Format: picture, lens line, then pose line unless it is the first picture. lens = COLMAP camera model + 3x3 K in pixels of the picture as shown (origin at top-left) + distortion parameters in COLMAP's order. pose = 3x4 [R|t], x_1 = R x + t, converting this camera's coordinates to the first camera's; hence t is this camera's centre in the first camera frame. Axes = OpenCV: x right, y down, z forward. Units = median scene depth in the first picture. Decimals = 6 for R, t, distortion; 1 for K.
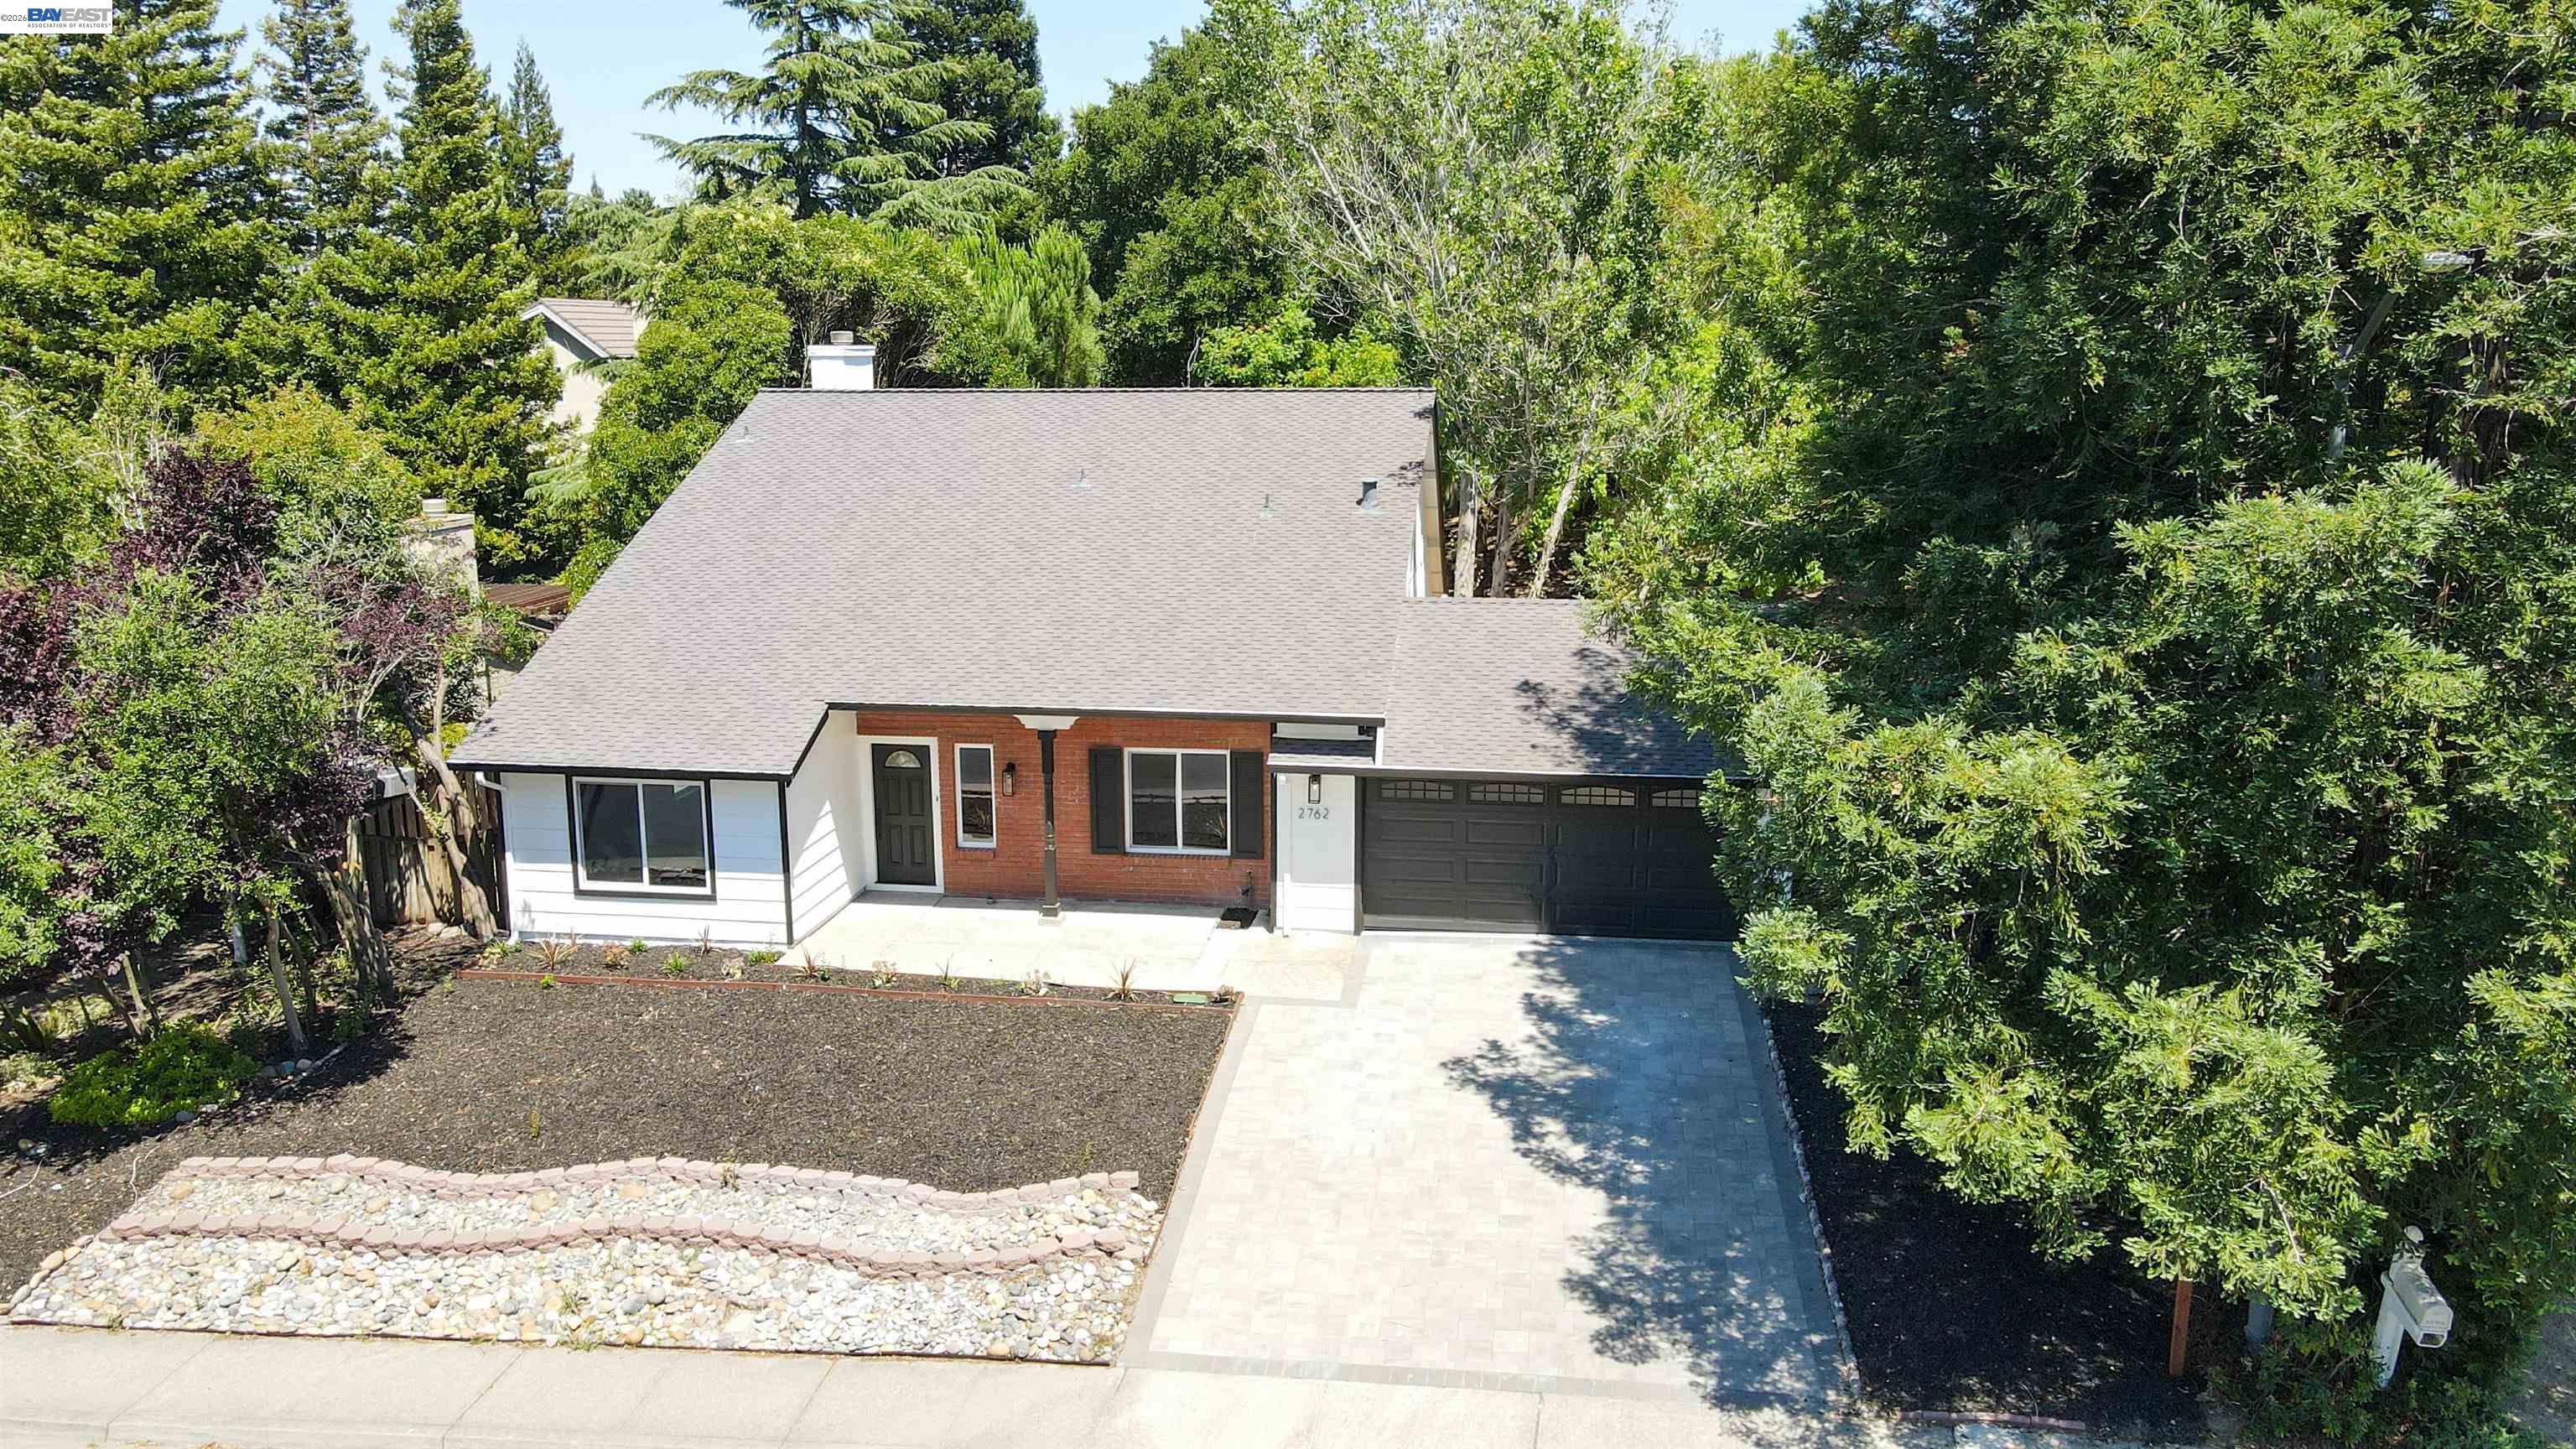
lens RADIAL K [[1901.2, 0, 1288.0], [0, 1901.2, 724.5], [0, 0, 1]] dist [0.012611, 0.008401]
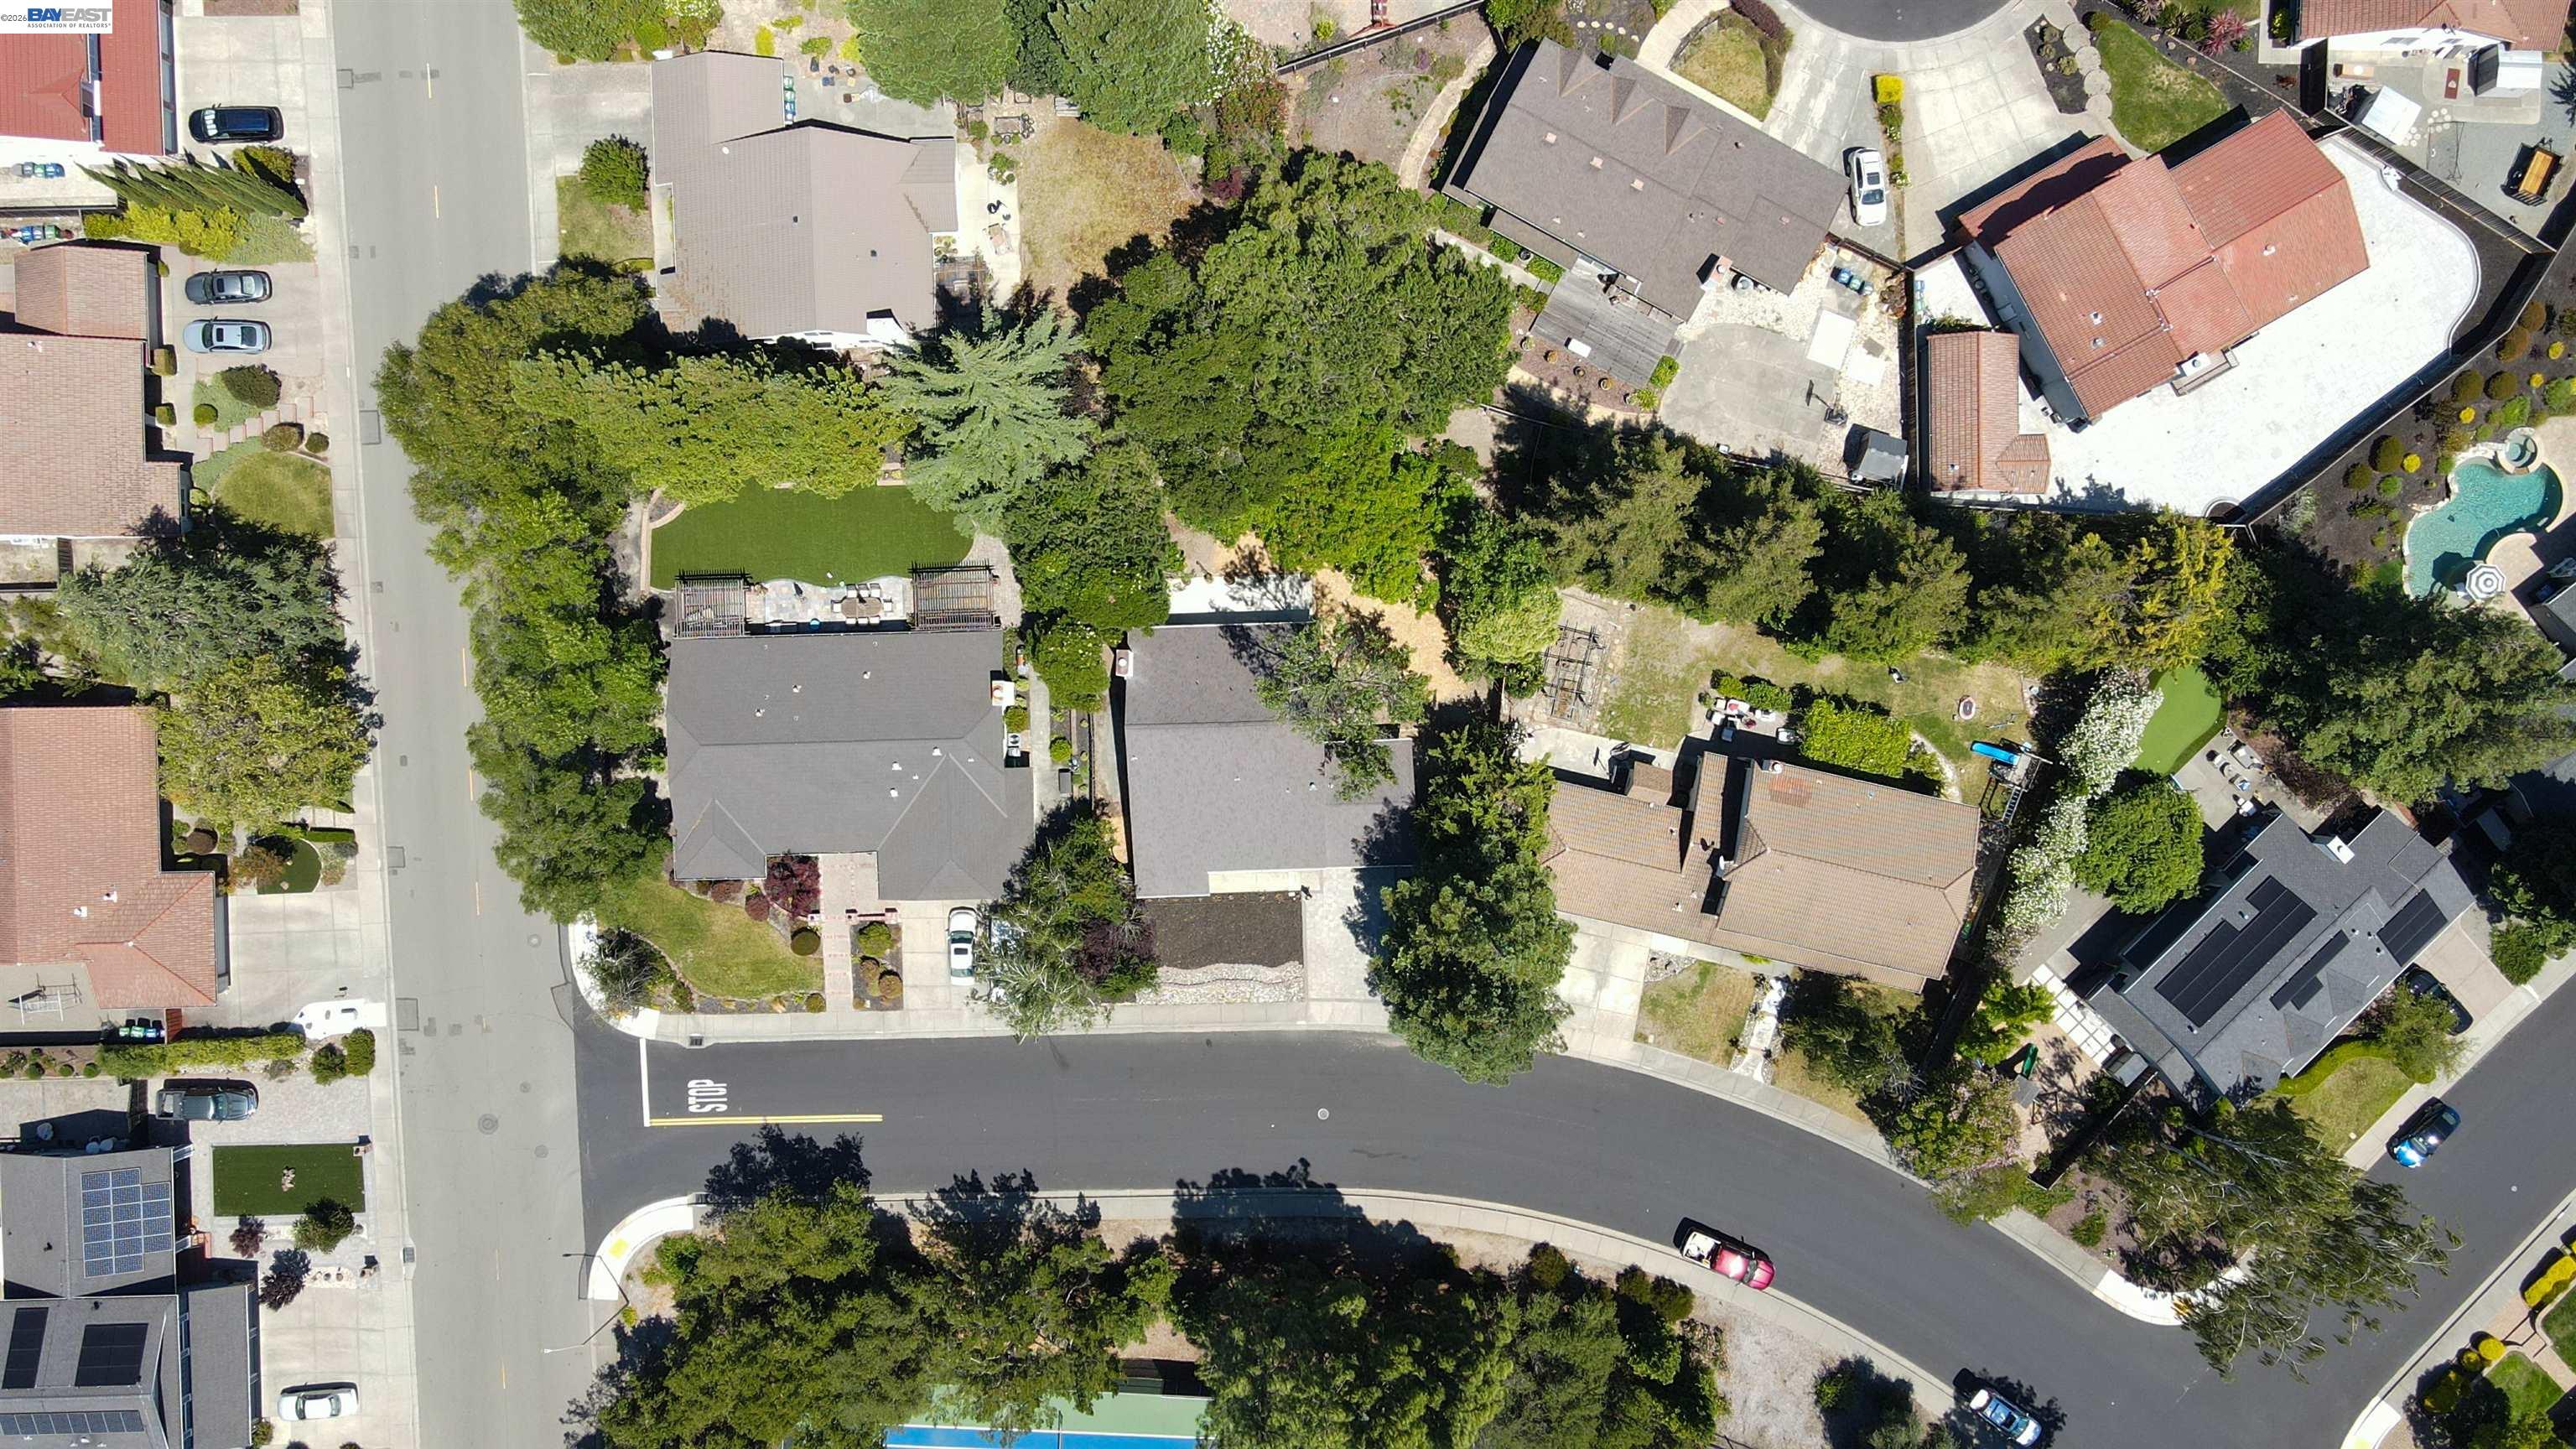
lens RADIAL K [[1901.2, 0, 1288.0], [0, 1901.2, 724.5], [0, 0, 1]] dist [0.012611, 0.008401]
pose [[0.985737, -0.168085, 0.008319, -0.024274], [0.024926, 0.194707, 0.980545, -4.935161], [-0.166435, -0.966352, 0.196120, 0.413587]]
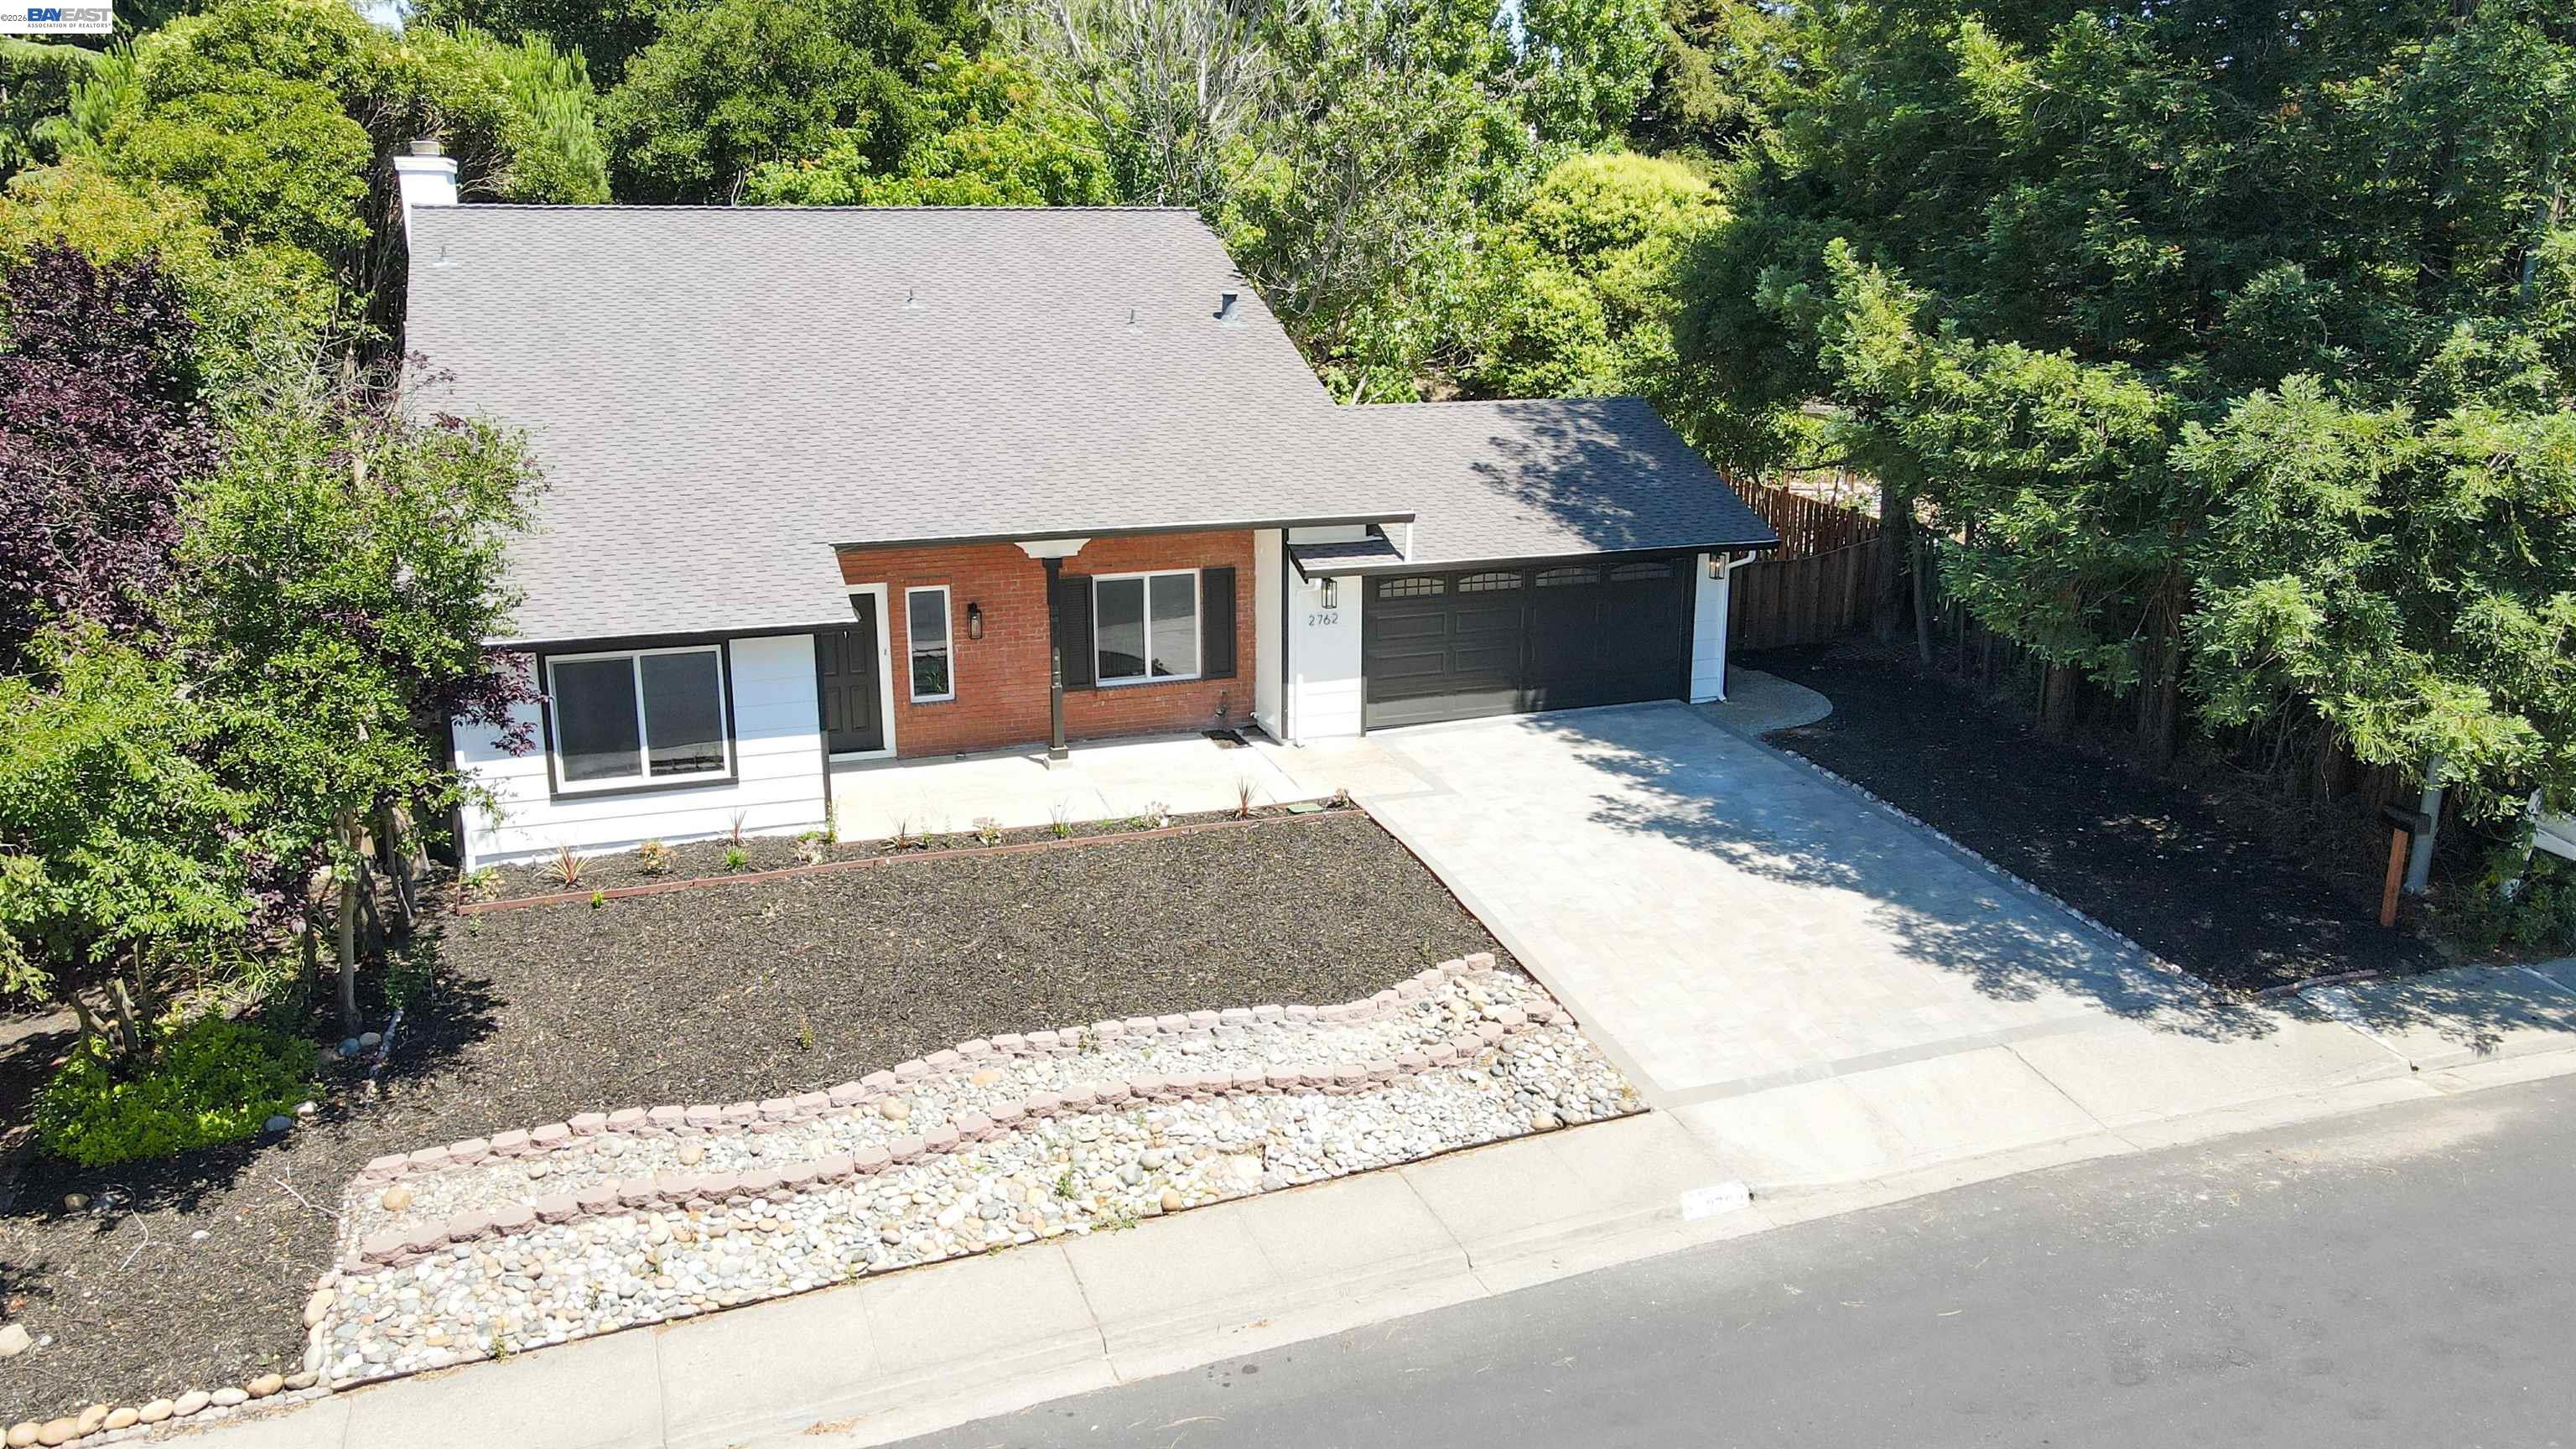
lens RADIAL K [[1885.5, 0, 1288.0], [0, 1885.5, 724.5], [0, 0, 1]] dist [0.005343, 0.013885]
pose [[0.882224, -0.118736, 0.455613, -0.486002], [0.090888, 0.992426, 0.082643, 0.018864], [-0.461975, -0.031500, 0.886333, 0.133940]]
